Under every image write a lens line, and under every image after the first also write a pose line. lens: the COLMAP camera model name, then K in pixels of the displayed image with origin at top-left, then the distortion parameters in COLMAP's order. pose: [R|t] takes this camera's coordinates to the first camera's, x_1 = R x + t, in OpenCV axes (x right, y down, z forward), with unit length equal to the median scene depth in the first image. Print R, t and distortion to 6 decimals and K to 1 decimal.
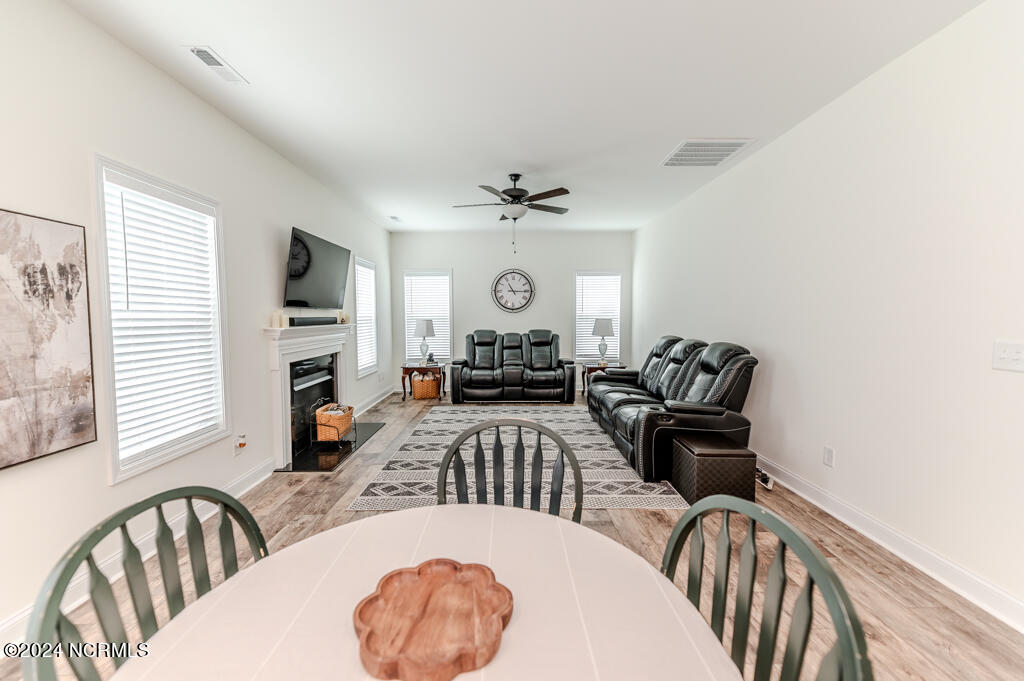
lens RADIAL K [[406.7, 0, 503.4], [0, 406.7, 336.9], [0, 0, 1]] dist [0.009489, -0.000704]
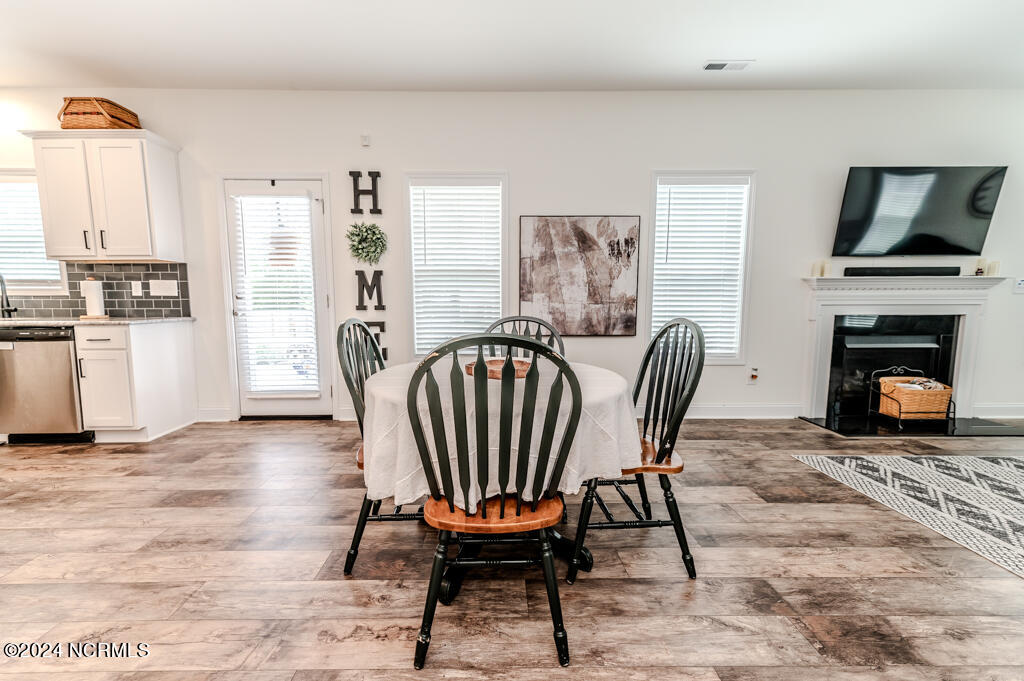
lens RADIAL K [[406.7, 0, 501.8], [0, 406.7, 341.2], [0, 0, 1]] dist [0.009489, -0.000704]
pose [[0.014337, 0.112933, -0.993499, 0.810131], [-0.053513, 0.992264, 0.112020, 0.110184], [0.998464, 0.051559, 0.020270, 0.384710]]
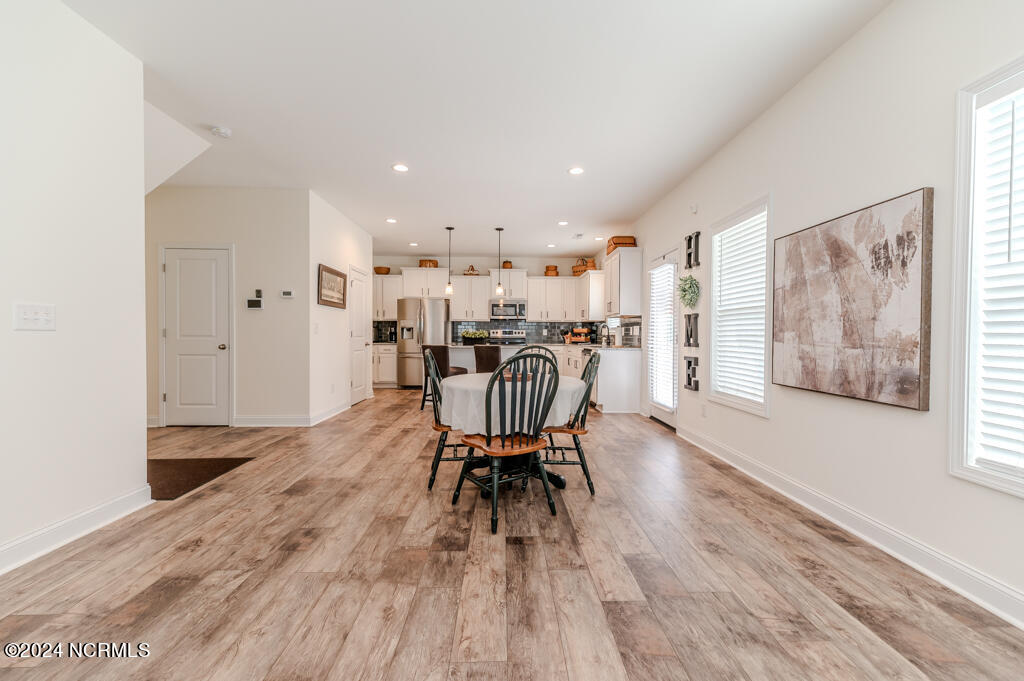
lens RADIAL K [[406.7, 0, 516.2], [0, 406.7, 342.4], [0, 0, 1]] dist [0.009489, -0.000704]
pose [[-0.999093, 0.000285, -0.042570, -0.014976], [-0.002818, 0.997342, 0.072810, 0.028843], [0.042477, 0.072864, -0.996437, 1.949121]]
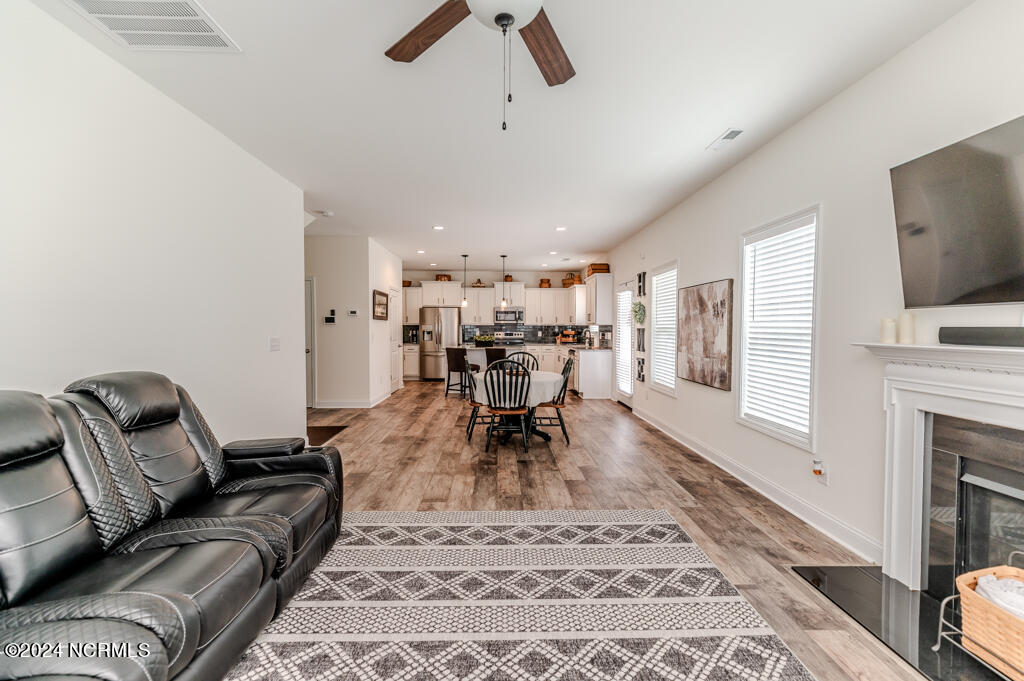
lens RADIAL K [[406.7, 0, 515.7], [0, 406.7, 341.6], [0, 0, 1]] dist [0.009489, -0.000704]
pose [[-0.998654, 0.002237, -0.051814, 0.078195], [-0.002413, 0.995983, 0.089509, -0.142966], [0.051806, 0.089514, -0.994637, 2.876589]]
